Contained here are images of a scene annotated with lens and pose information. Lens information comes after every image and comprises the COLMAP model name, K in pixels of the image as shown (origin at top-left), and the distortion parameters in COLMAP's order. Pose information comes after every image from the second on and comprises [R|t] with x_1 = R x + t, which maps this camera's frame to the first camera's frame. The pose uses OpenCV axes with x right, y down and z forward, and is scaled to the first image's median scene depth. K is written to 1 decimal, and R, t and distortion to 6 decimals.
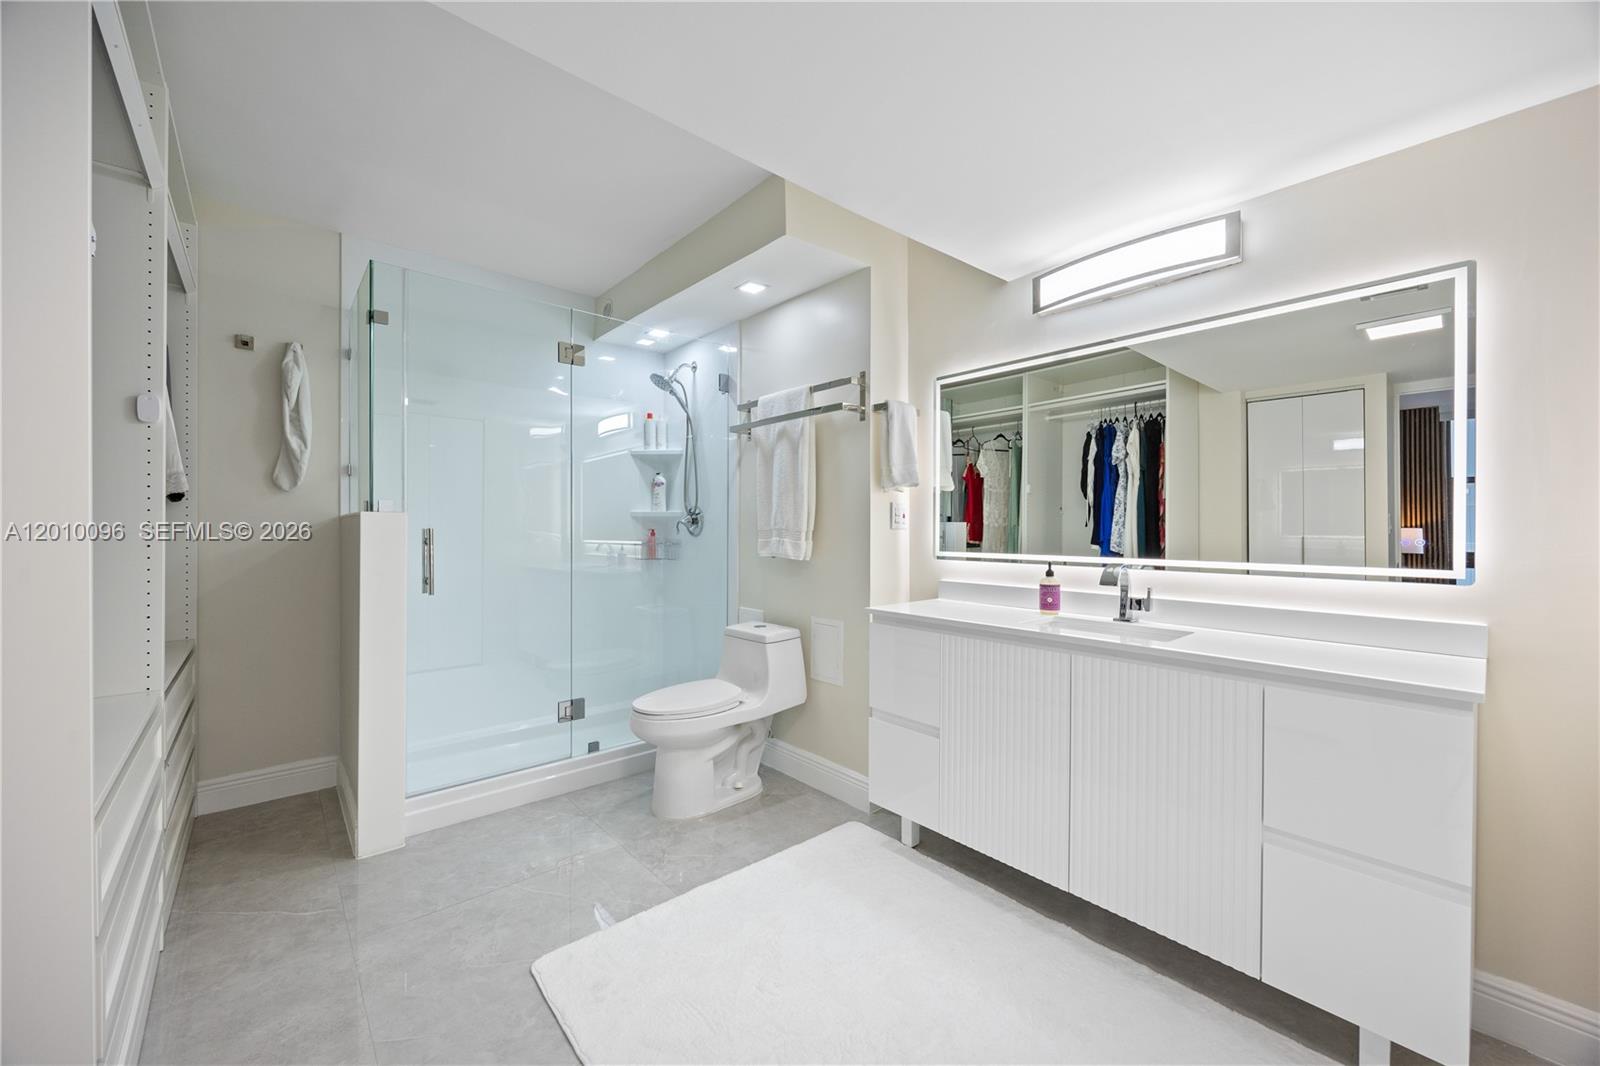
lens RADIAL K [[608.6, 0, 799.8], [0, 608.6, 529.3], [0, 0, 1]] dist [-0.003011, 0.000052]
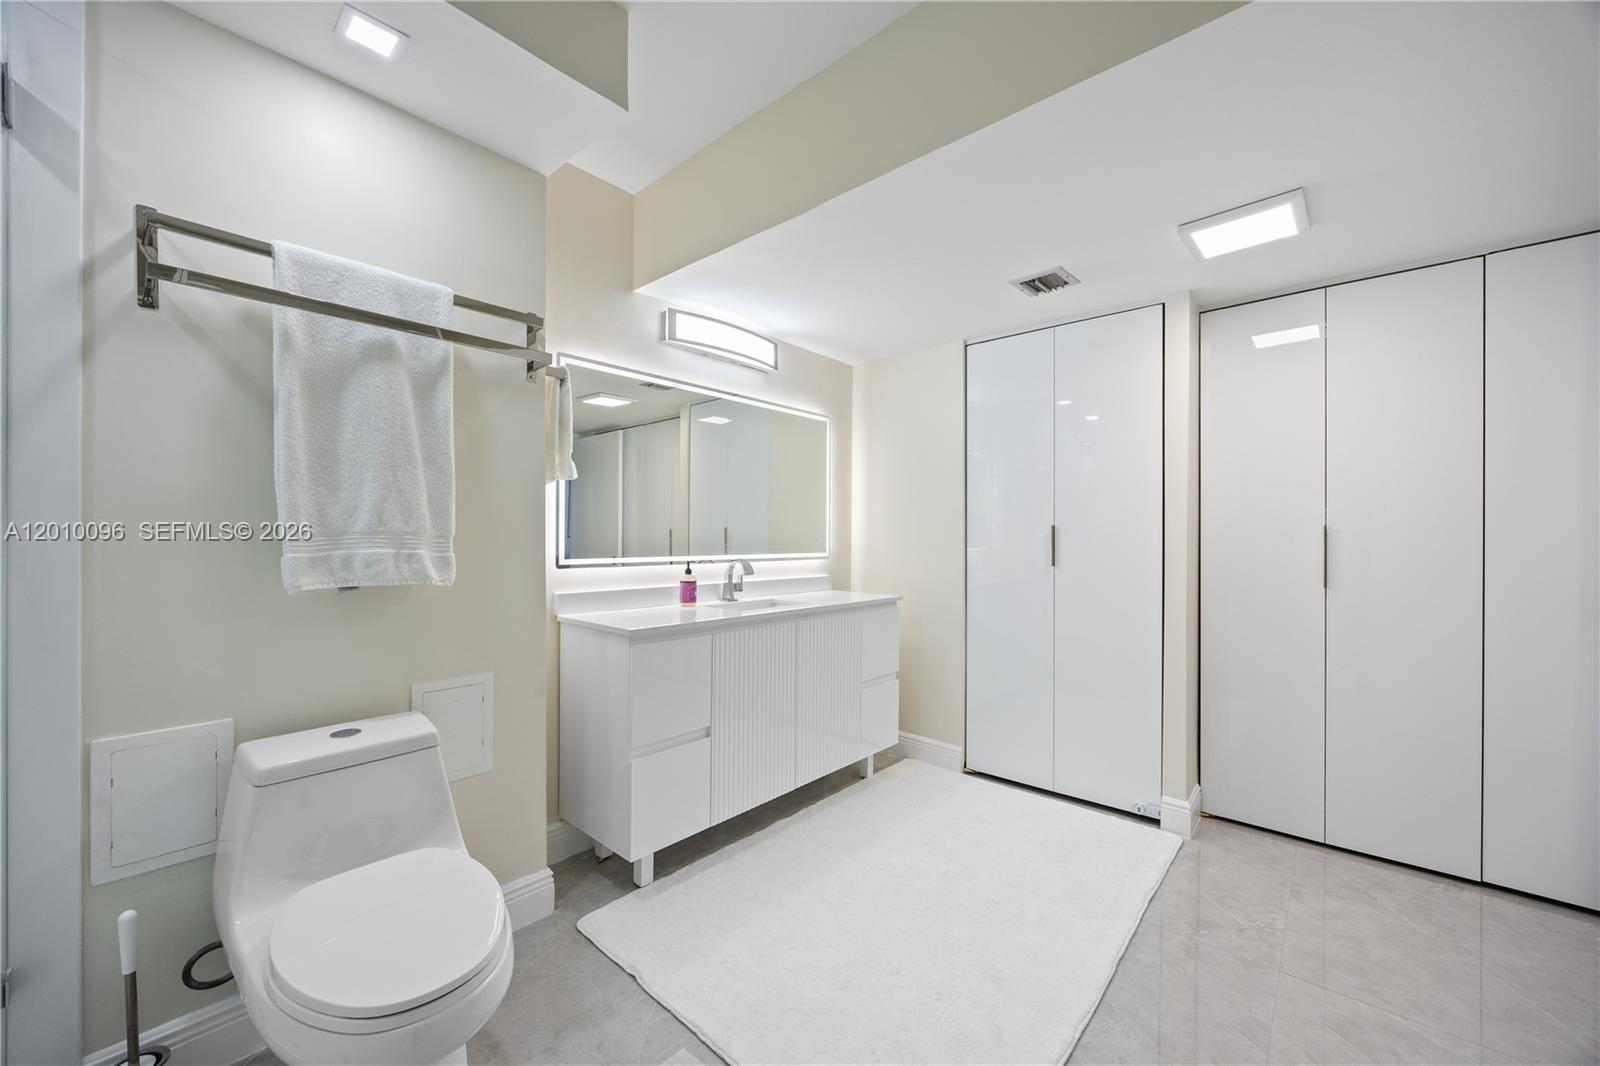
lens RADIAL K [[608.6, 0, 810.4], [0, 608.6, 535.3], [0, 0, 1]] dist [-0.003011, 0.000052]
pose [[-0.125460, -0.003200, 0.992093, -0.642102], [-0.004635, 0.999986, 0.002640, -0.000983], [-0.992088, -0.004267, -0.125473, 0.753538]]
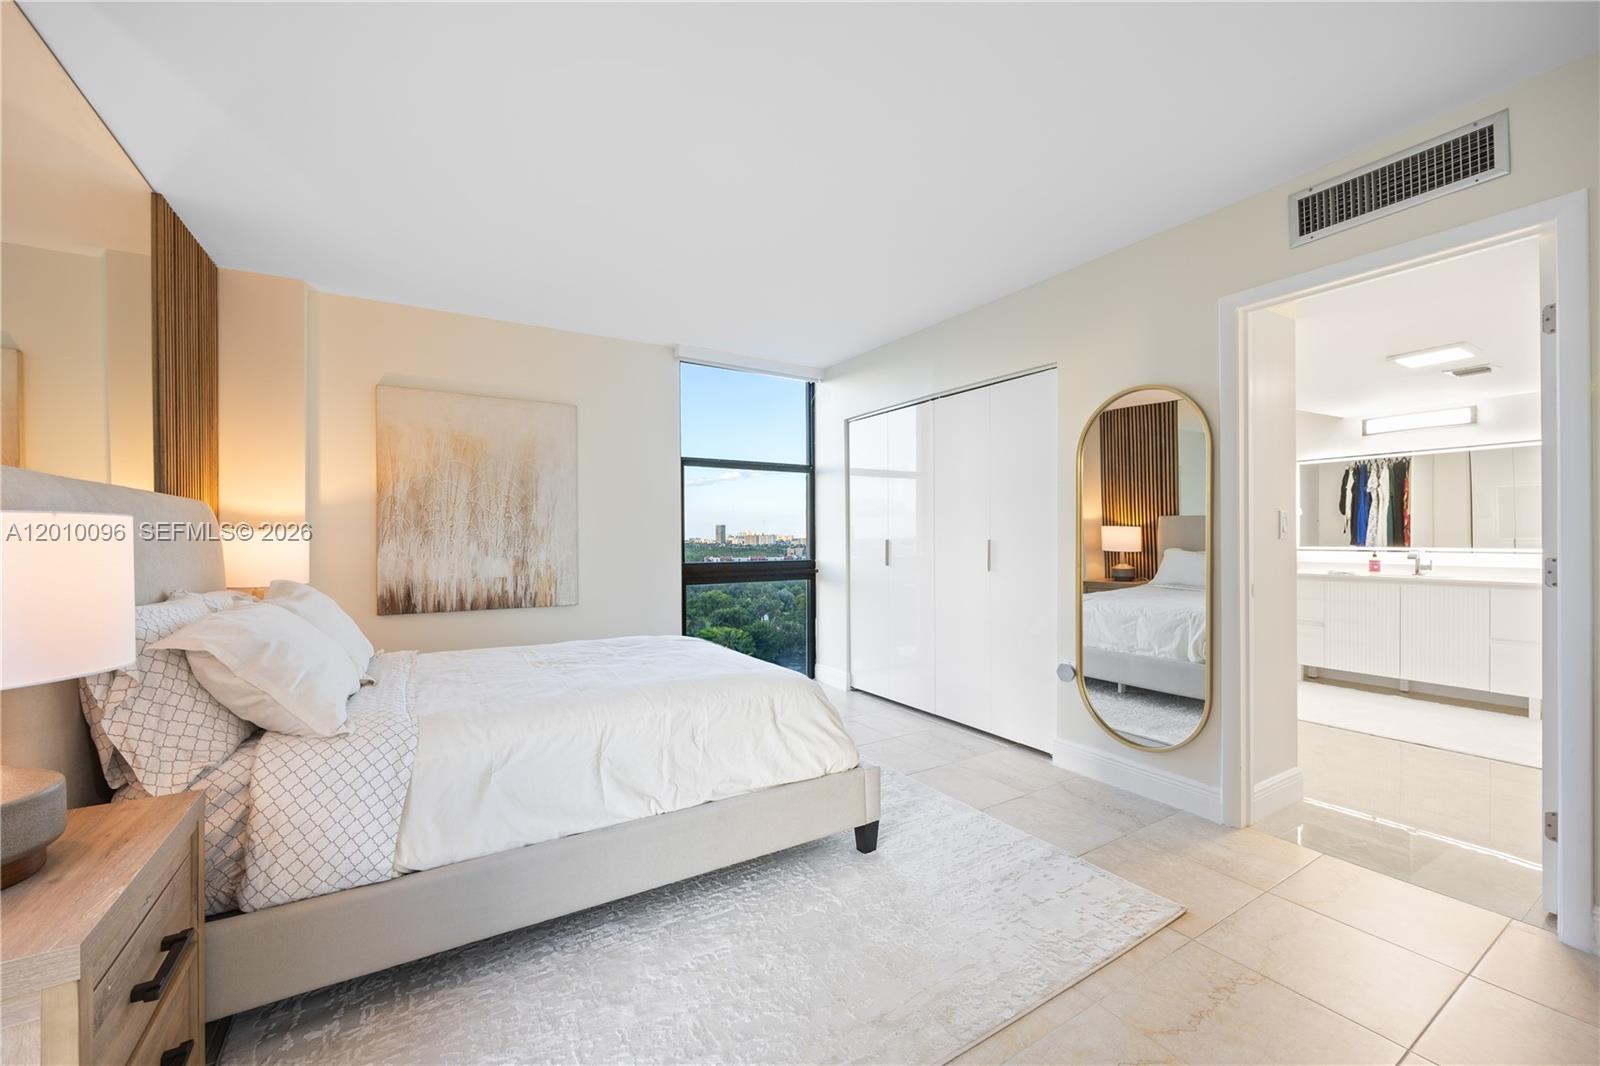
lens RADIAL K [[608.6, 0, 810.9], [0, 608.6, 540.2], [0, 0, 1]] dist [-0.003011, 0.000052]
pose [[0.983038, -0.009252, -0.183170, -0.988240], [0.009594, 0.999954, 0.000979, -0.003896], [0.183153, -0.002720, 0.983081, -1.273765]]
